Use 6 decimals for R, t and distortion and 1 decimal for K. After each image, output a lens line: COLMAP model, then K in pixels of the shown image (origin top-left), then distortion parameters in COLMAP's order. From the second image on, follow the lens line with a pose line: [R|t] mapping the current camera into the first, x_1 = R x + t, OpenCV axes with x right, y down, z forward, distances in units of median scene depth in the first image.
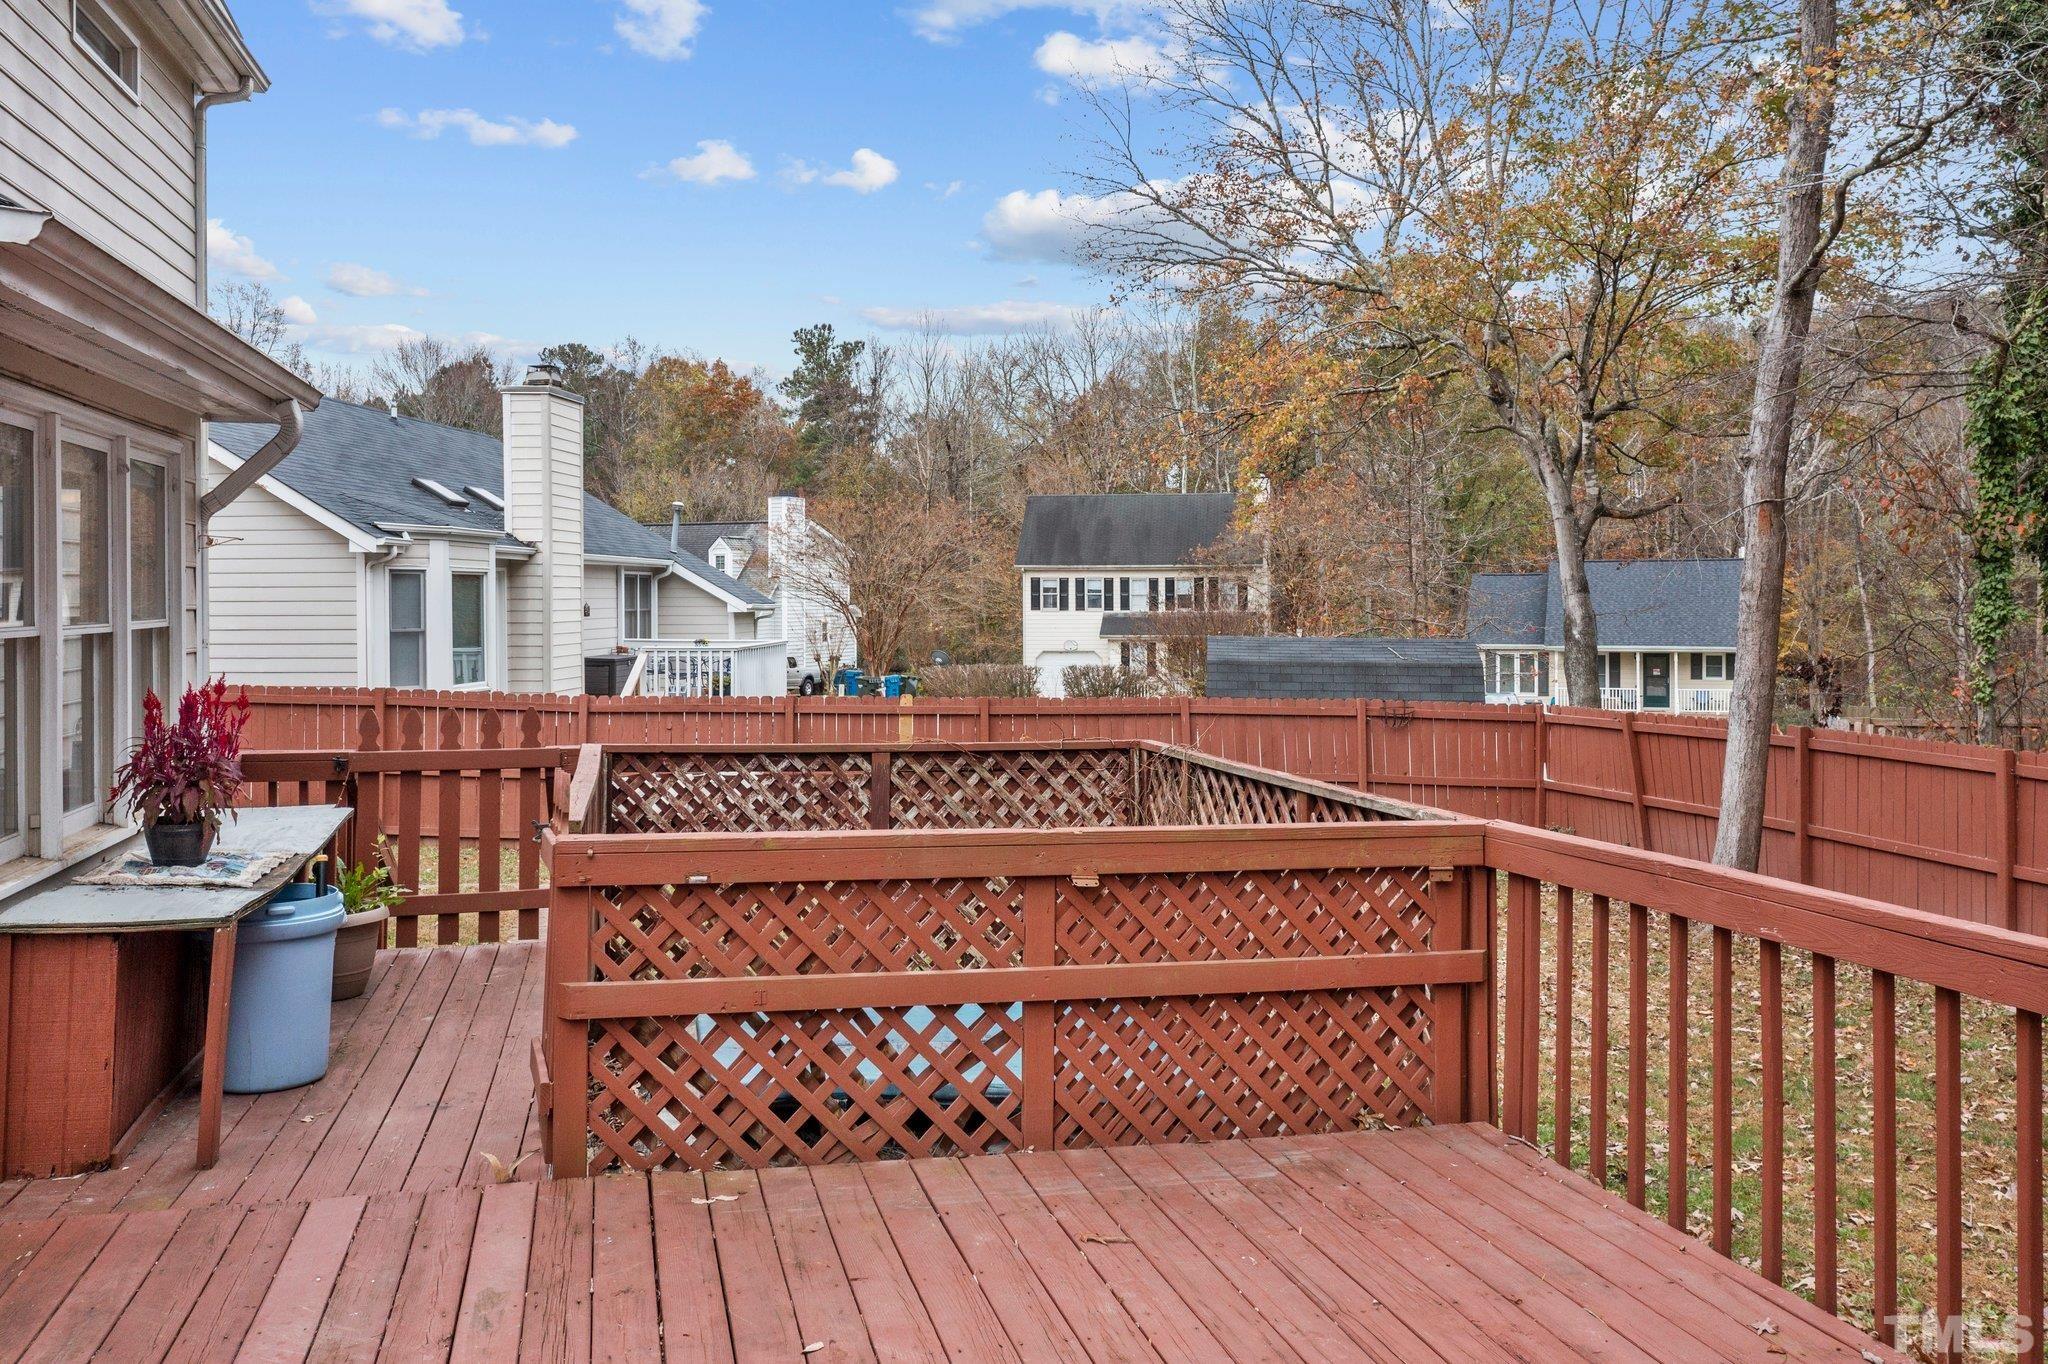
lens RADIAL K [[1627.1, 0, 1021.5], [0, 1627.1, 639.6], [0, 0, 1]] dist [-0.012198, 0.003086]
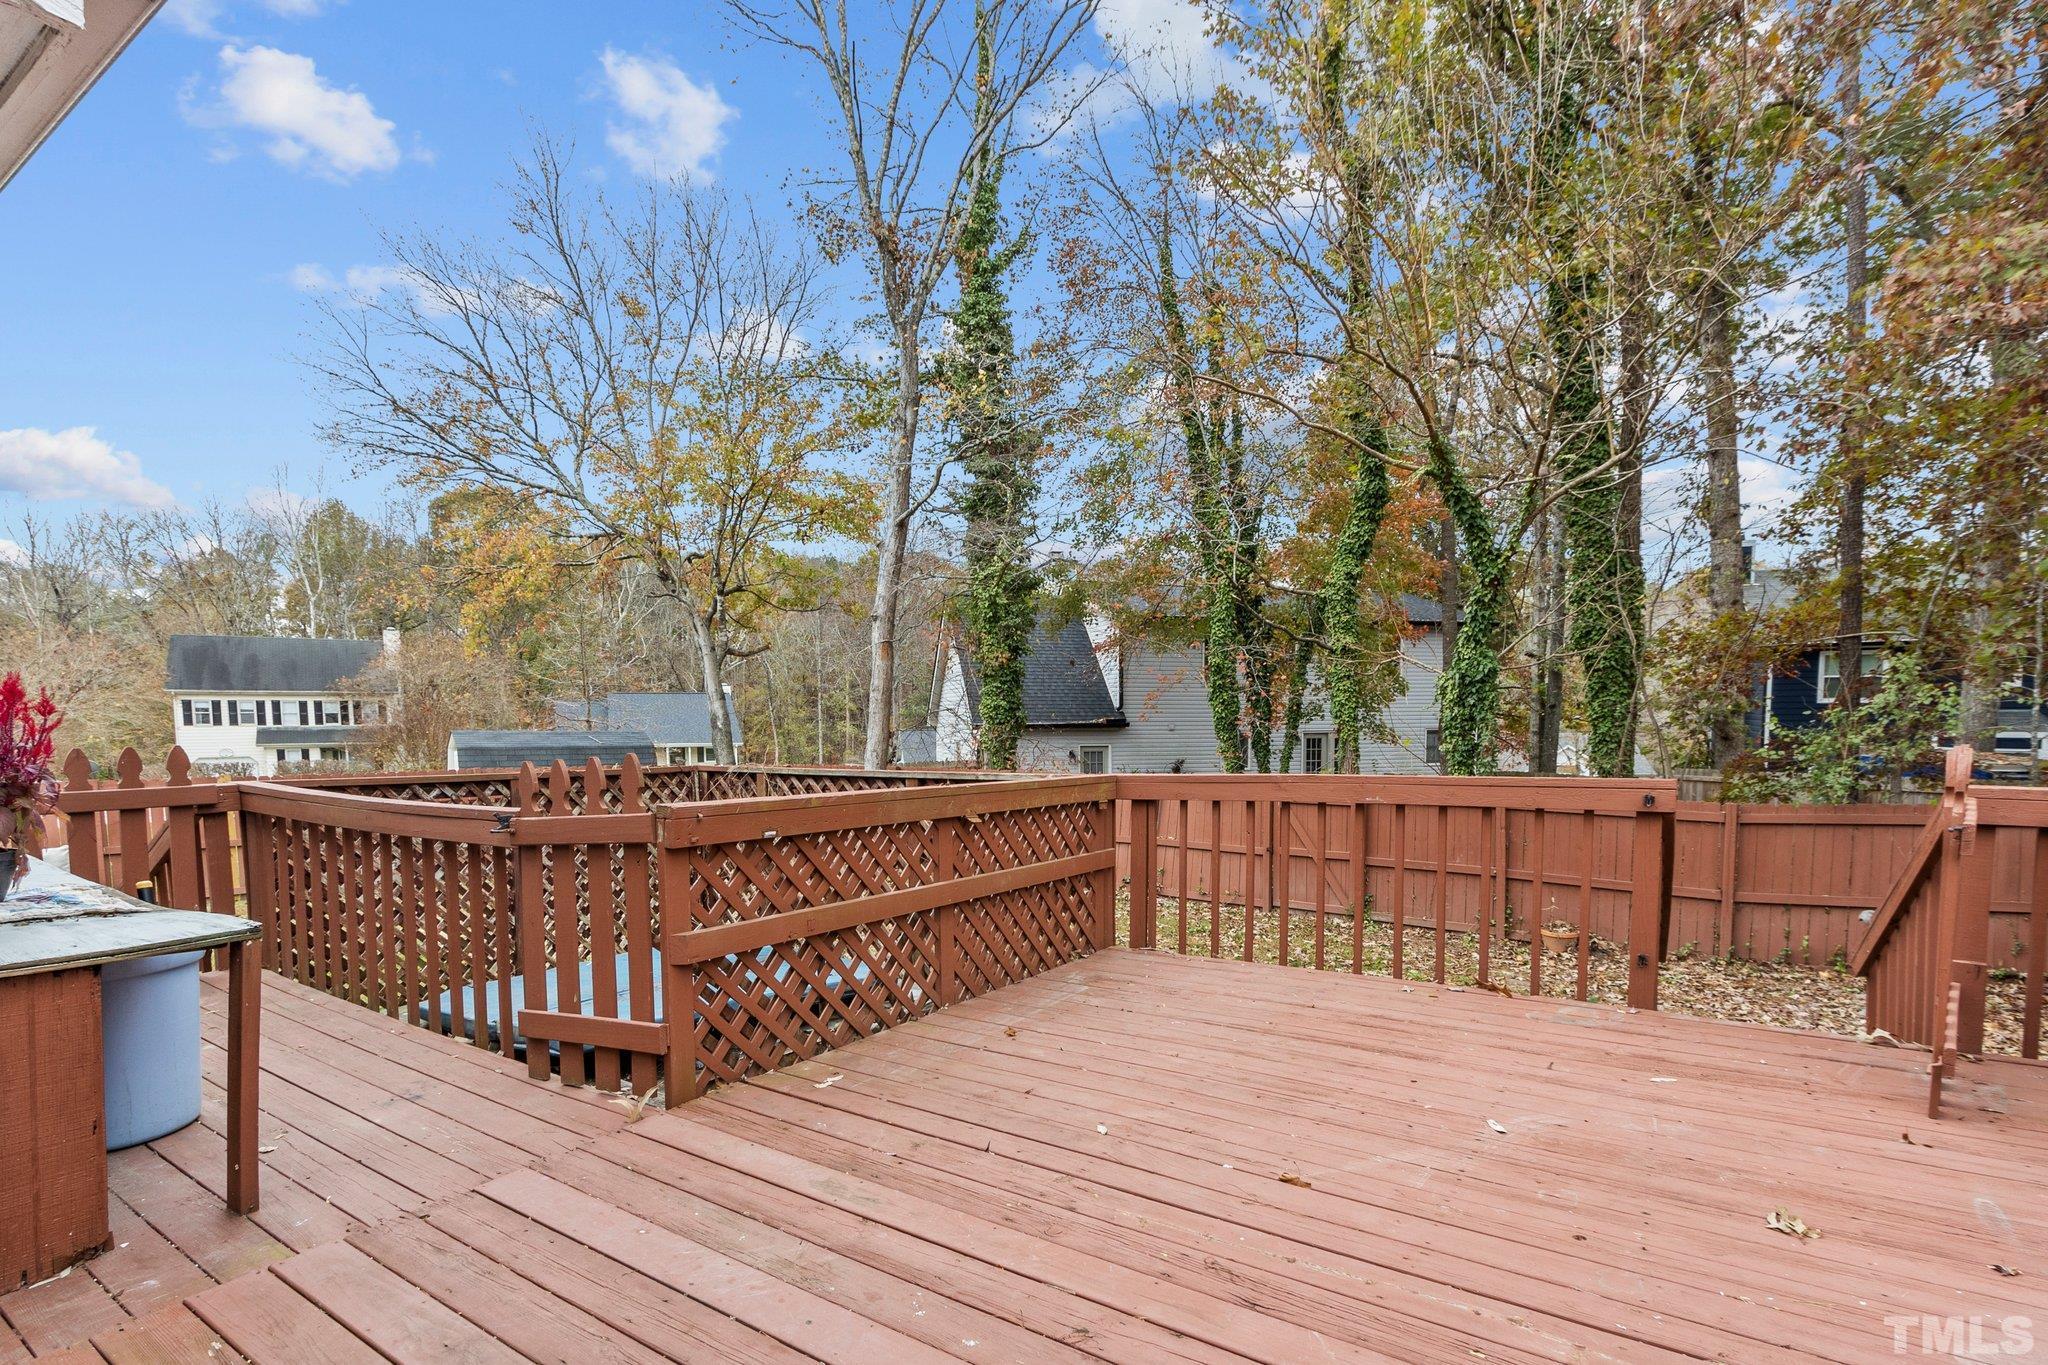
lens RADIAL K [[950.1, 0, 1022.2], [0, 950.1, 825.0], [0, 0, 1]] dist [-0.000106, -0.000006]
pose [[0.741424, -0.077279, 0.666572, -0.089395], [0.018802, 0.995349, 0.094483, 0.012971], [-0.670774, -0.057519, 0.739428, 0.059469]]
